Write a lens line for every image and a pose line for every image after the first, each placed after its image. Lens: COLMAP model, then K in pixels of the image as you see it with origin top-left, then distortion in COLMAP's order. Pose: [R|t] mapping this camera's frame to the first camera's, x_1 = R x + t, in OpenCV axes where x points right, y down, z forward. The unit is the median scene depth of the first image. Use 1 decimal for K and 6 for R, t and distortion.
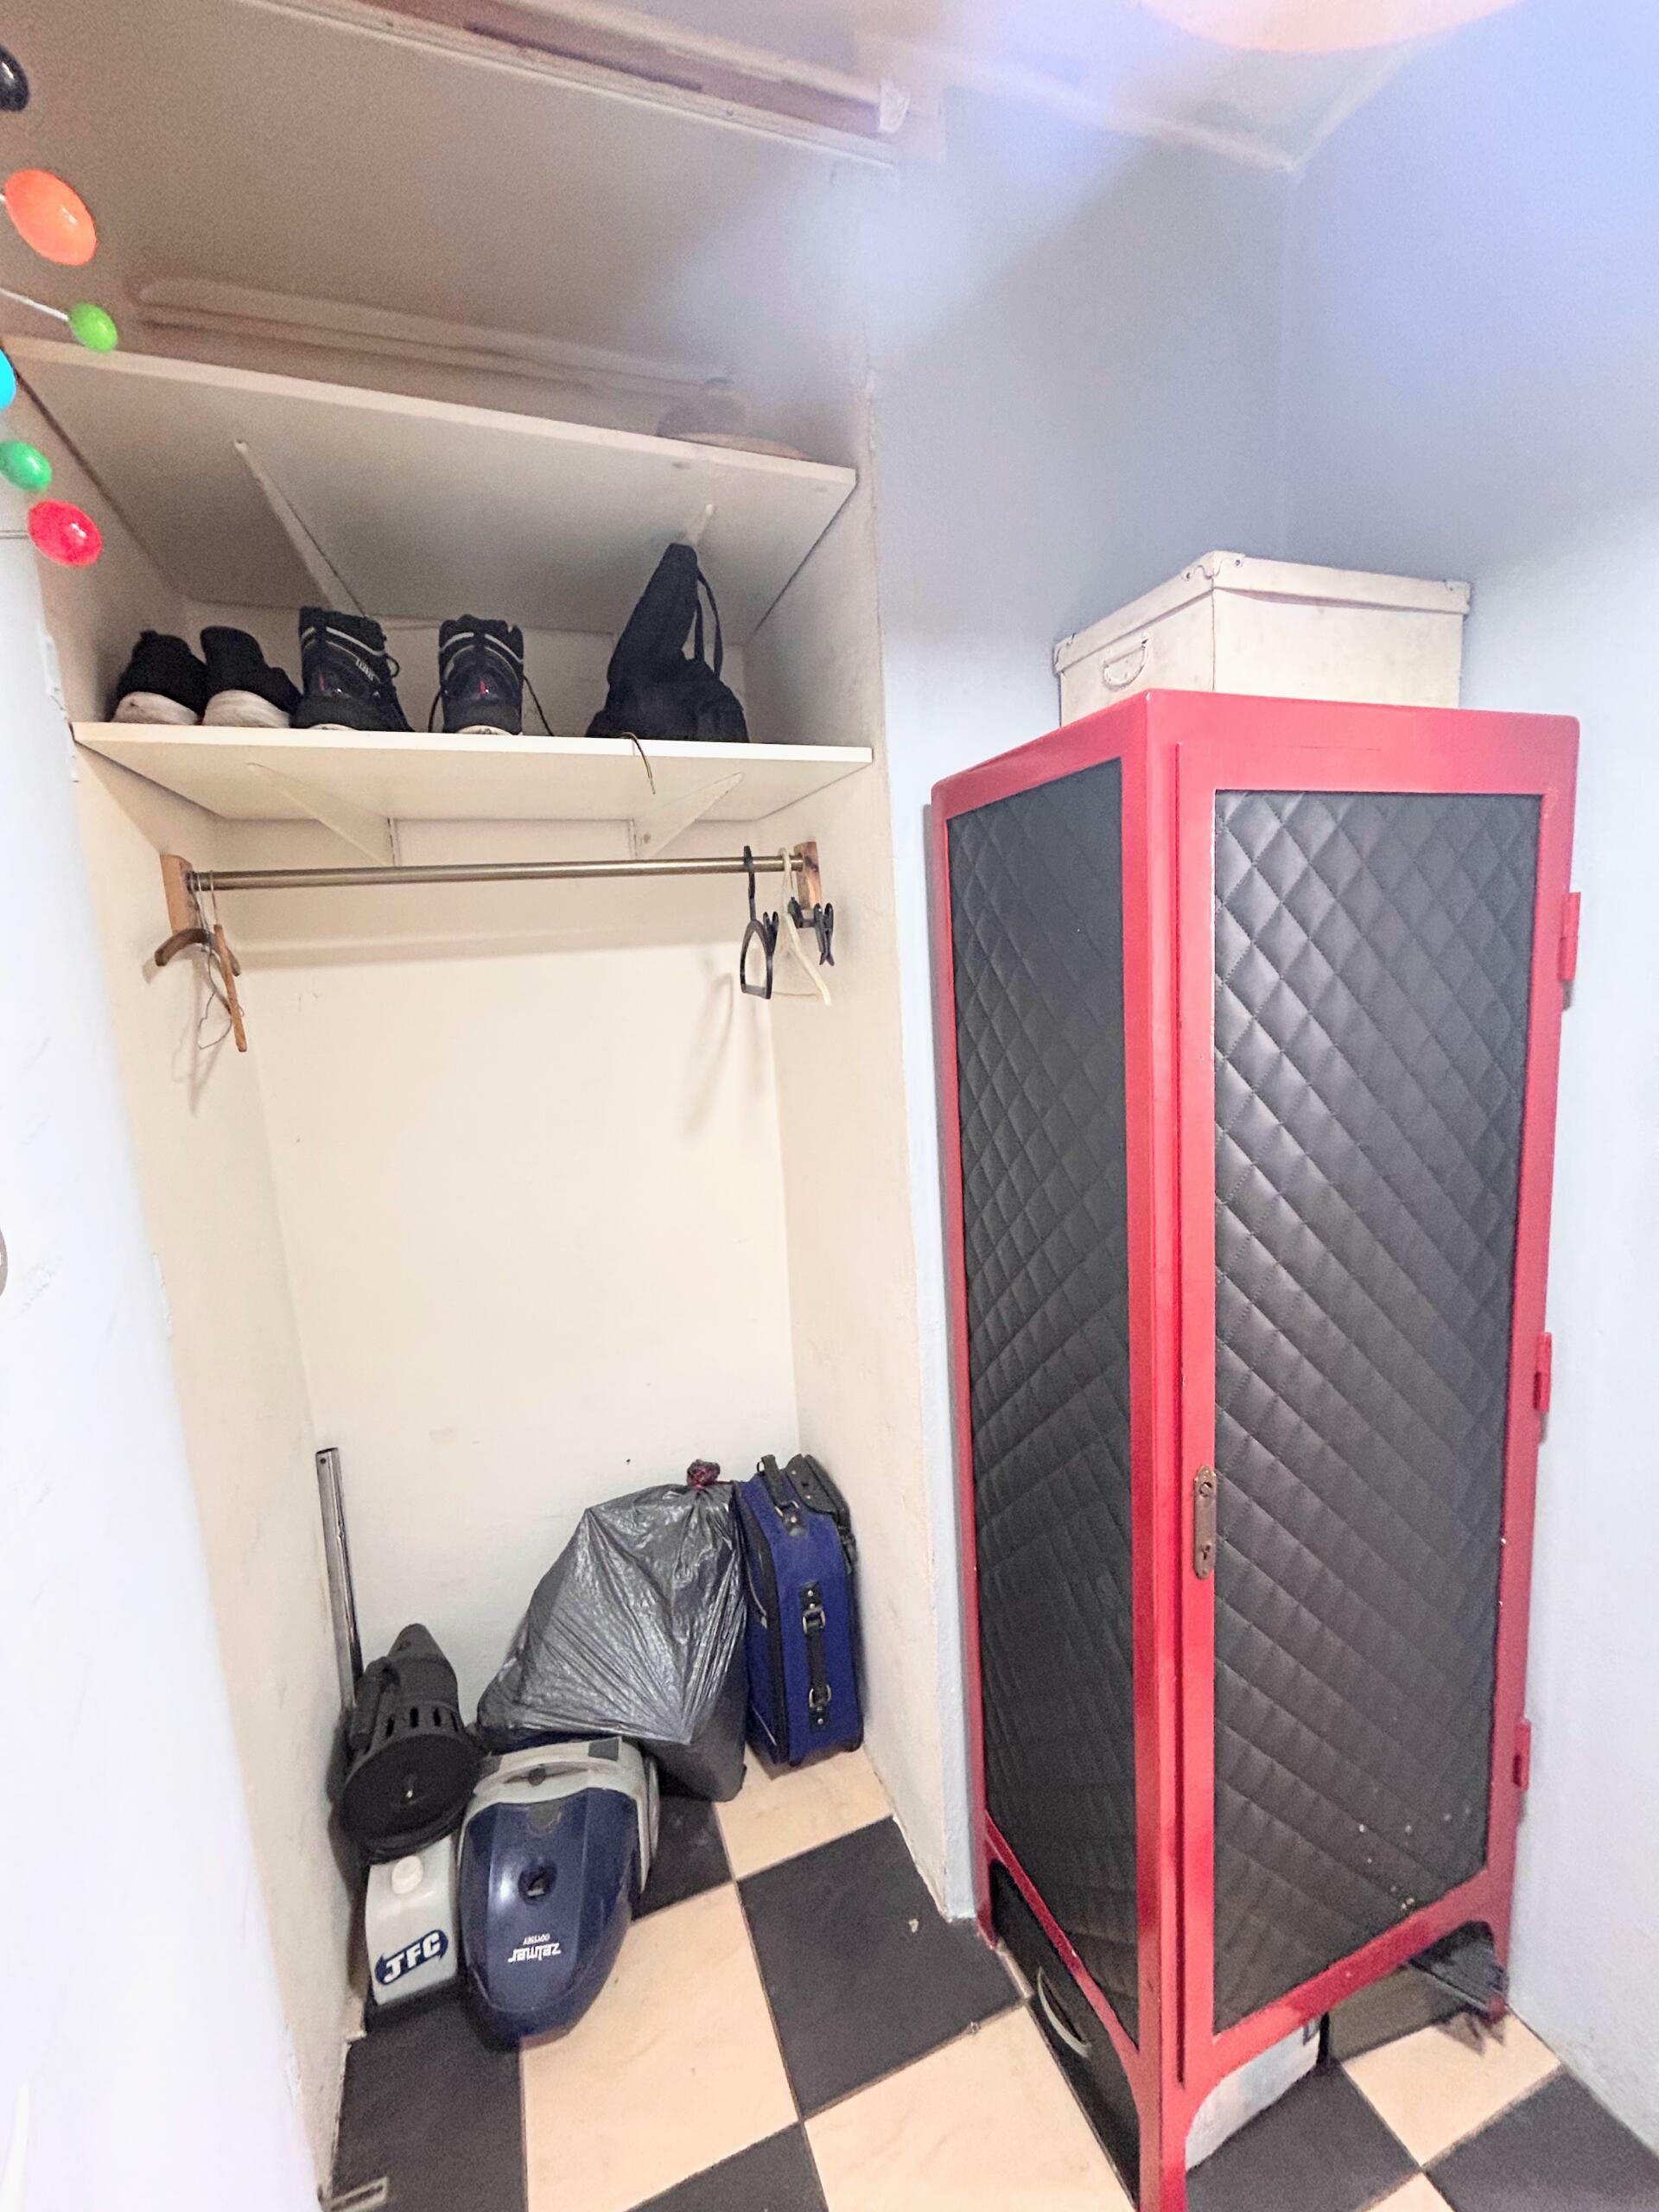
lens RADIAL K [[904.8, 0, 823.2], [0, 904.8, 1103.2], [0, 0, 1]] dist [0.008916, -0.002773]
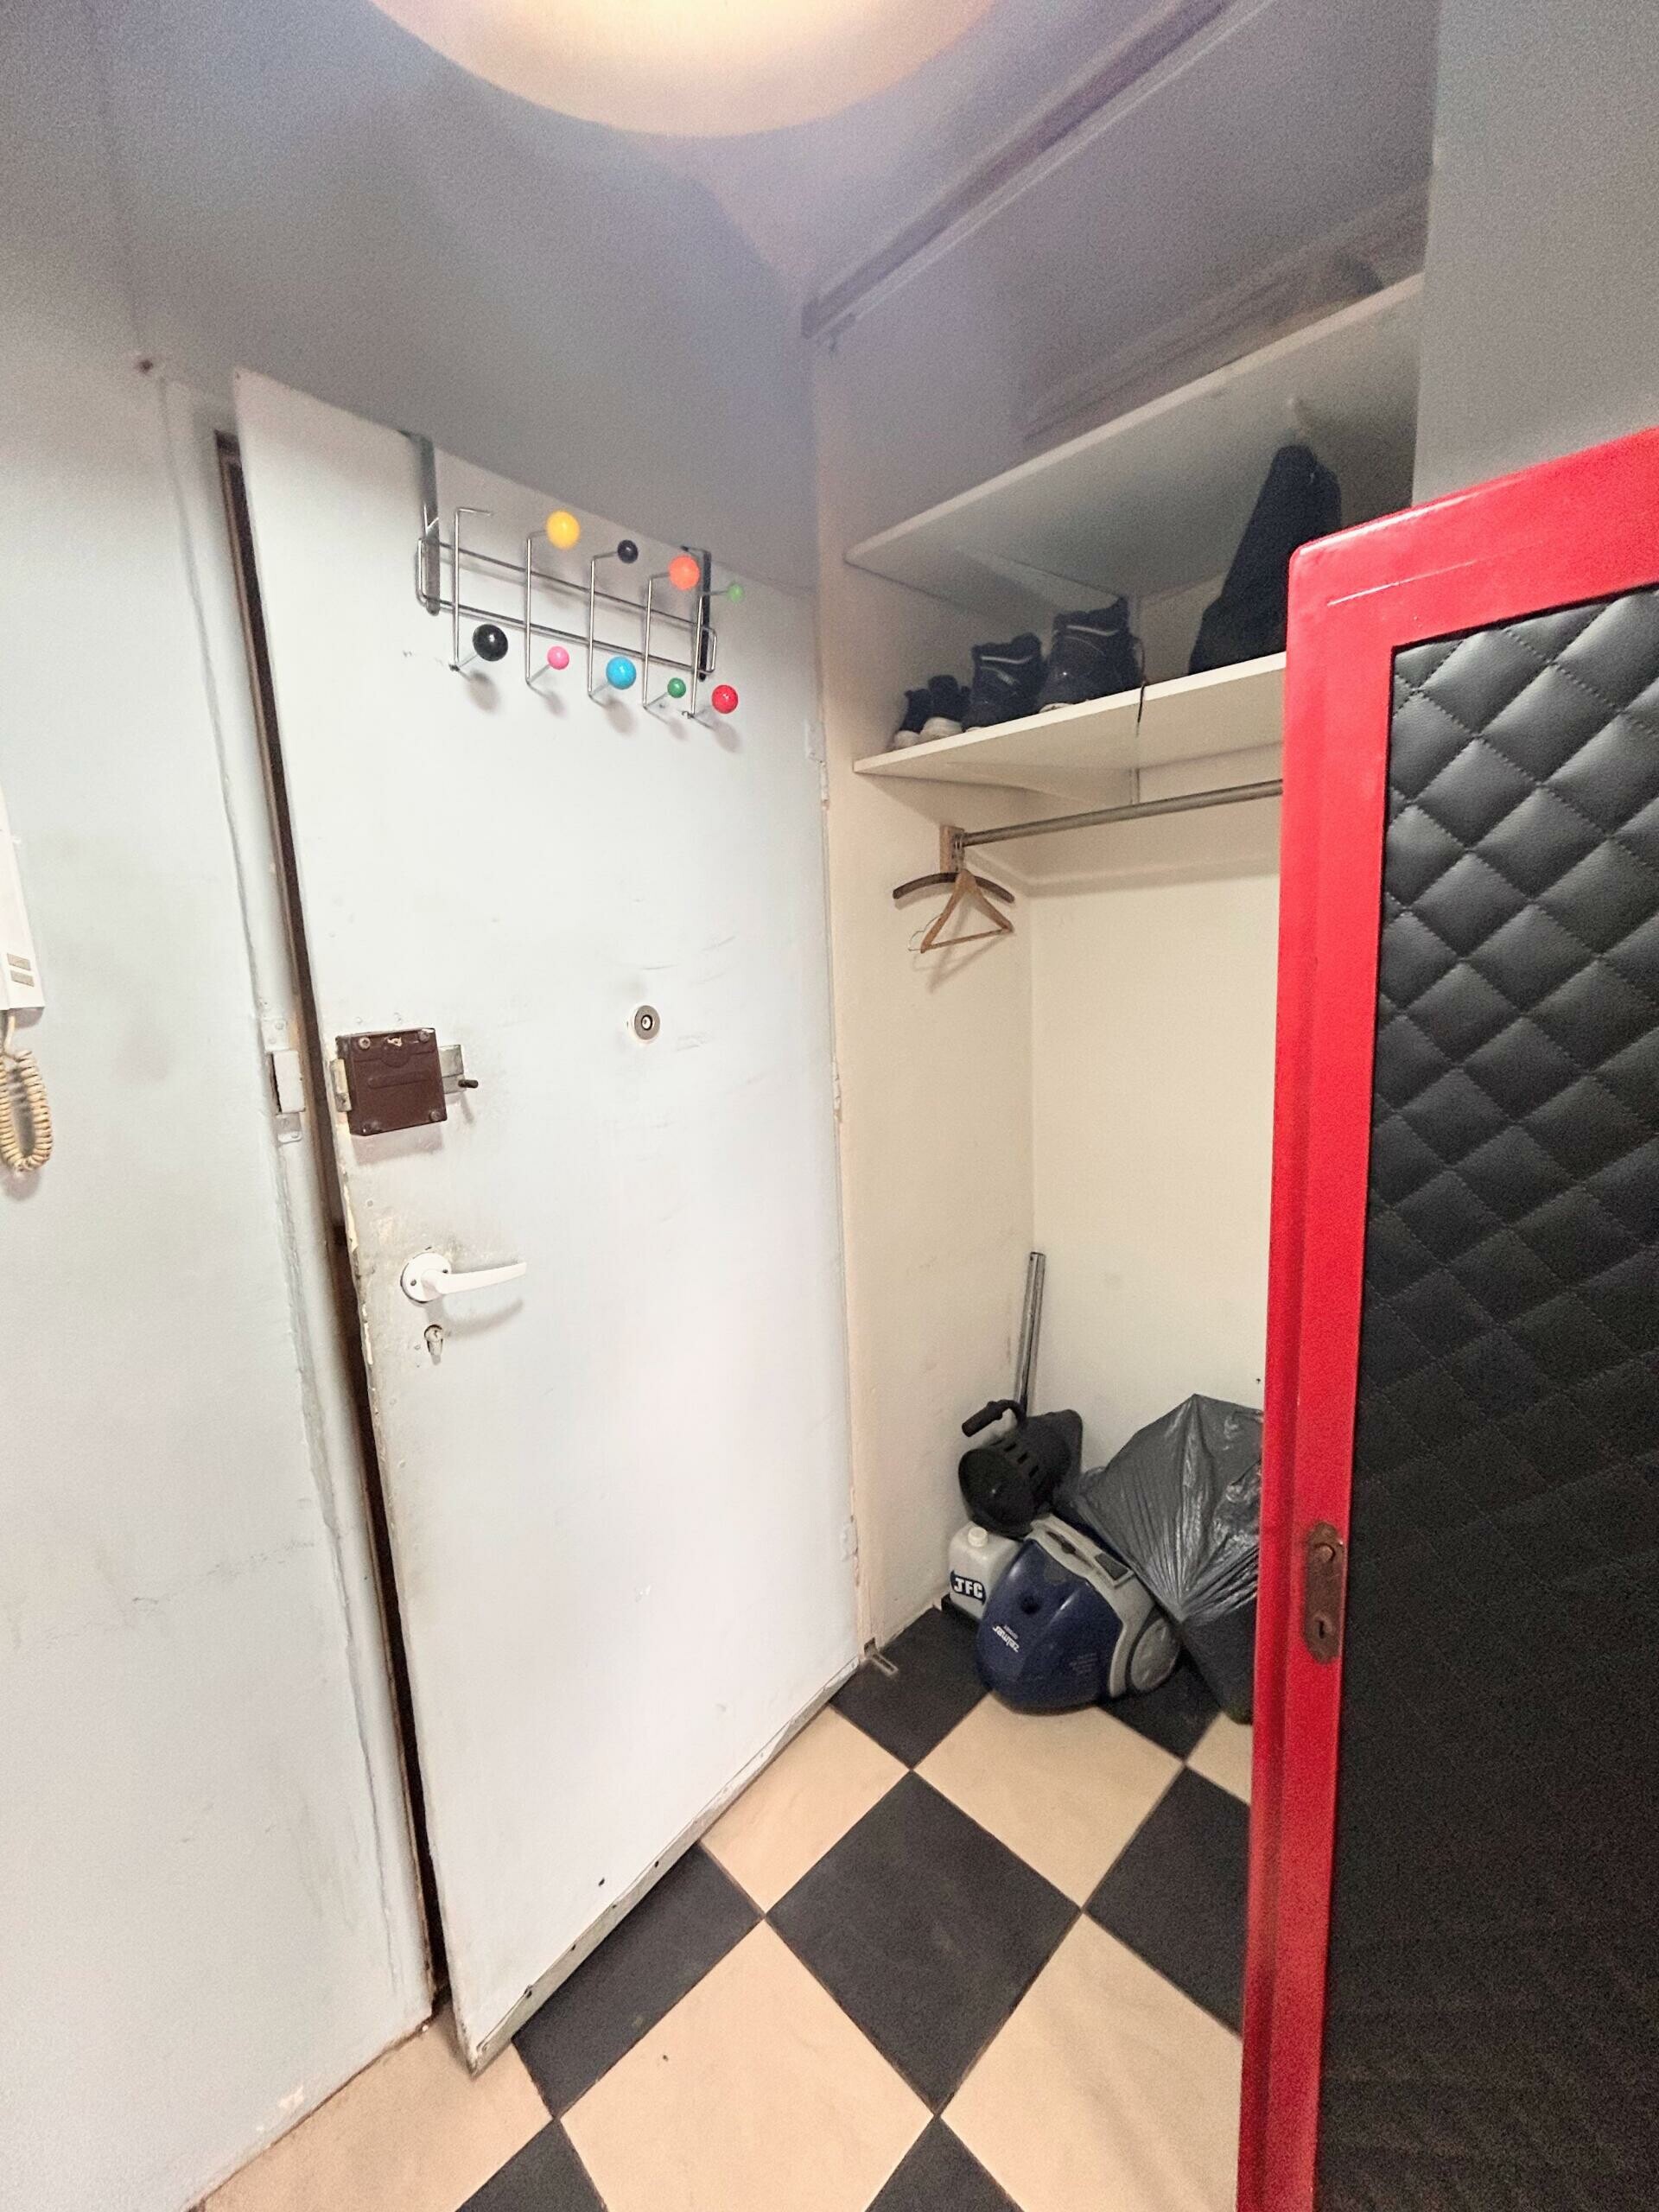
lens RADIAL K [[904.8, 0, 837.6], [0, 904.8, 1102.7], [0, 0, 1]] dist [0.008916, -0.002773]
pose [[0.396018, 0.197309, -0.896793, 0.575577], [-0.117097, 0.979519, 0.163801, -0.031811], [0.910746, 0.040144, 0.411012, 0.173215]]
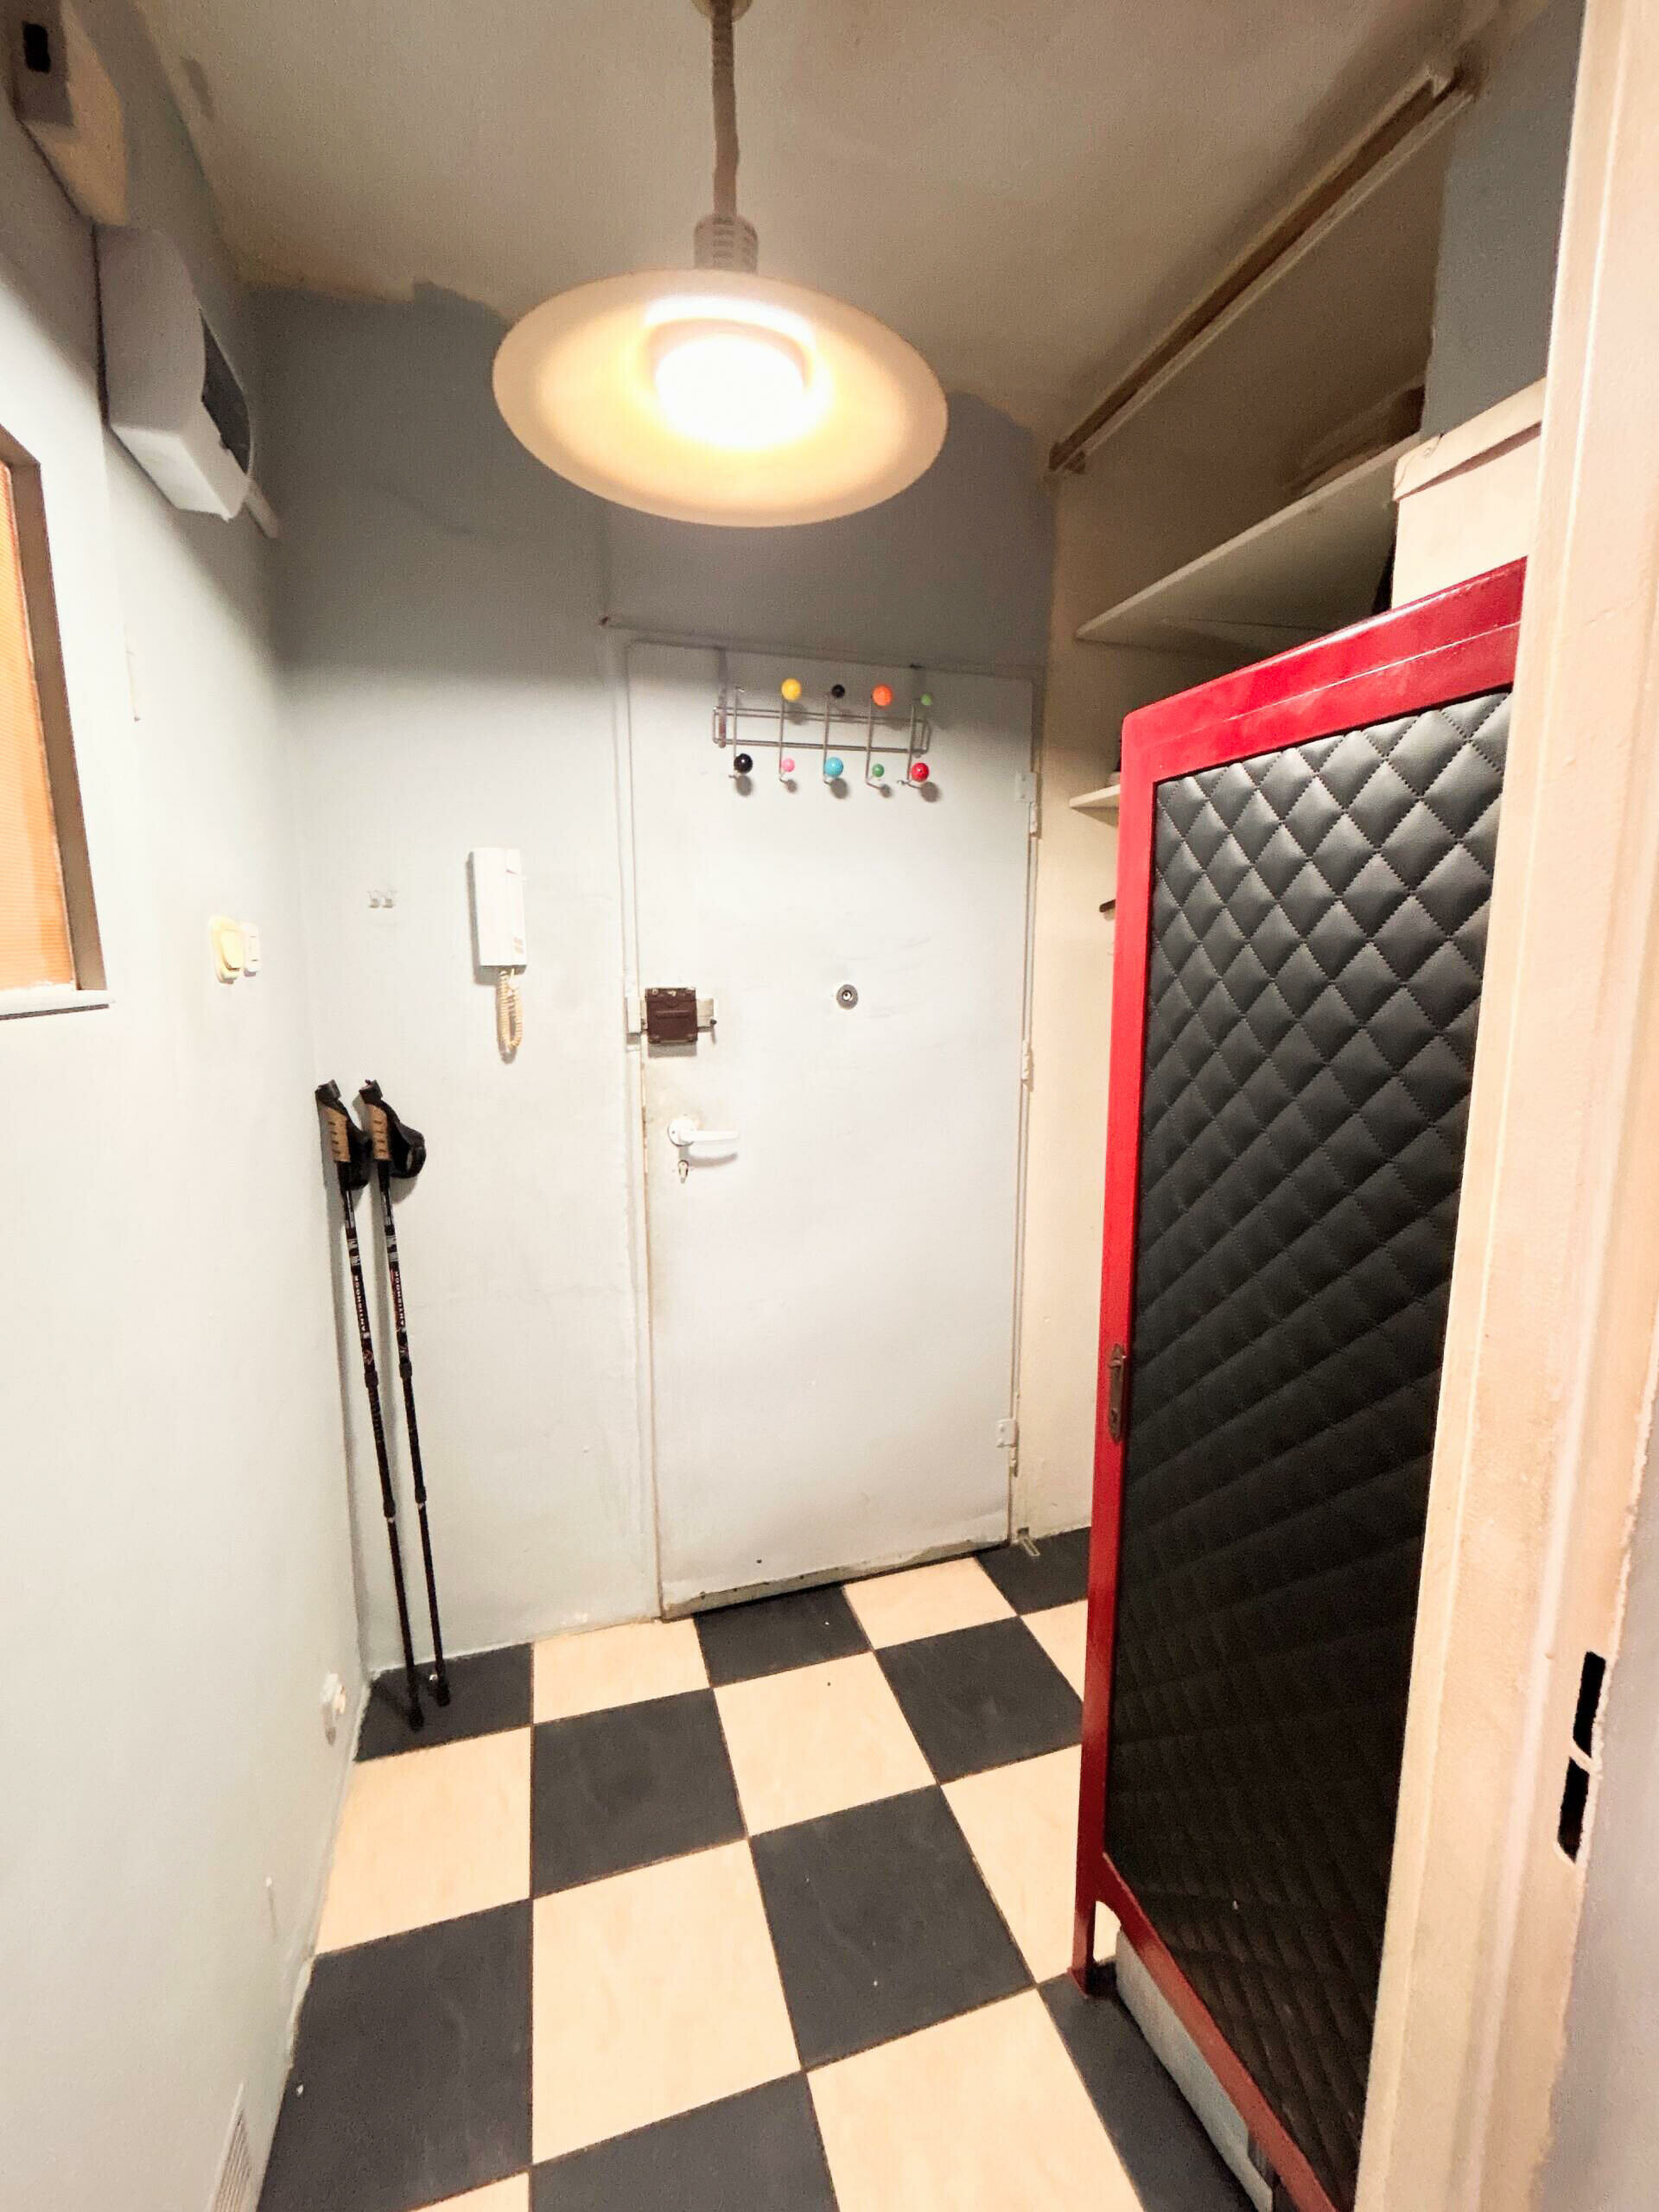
lens RADIAL K [[904.8, 0, 816.4], [0, 904.8, 1098.1], [0, 0, 1]] dist [0.008916, -0.002773]
pose [[-0.058670, 0.221770, -0.973332, 0.984905], [-0.141155, 0.963373, 0.228009, -0.089548], [0.988248, 0.150768, -0.025217, 0.371864]]
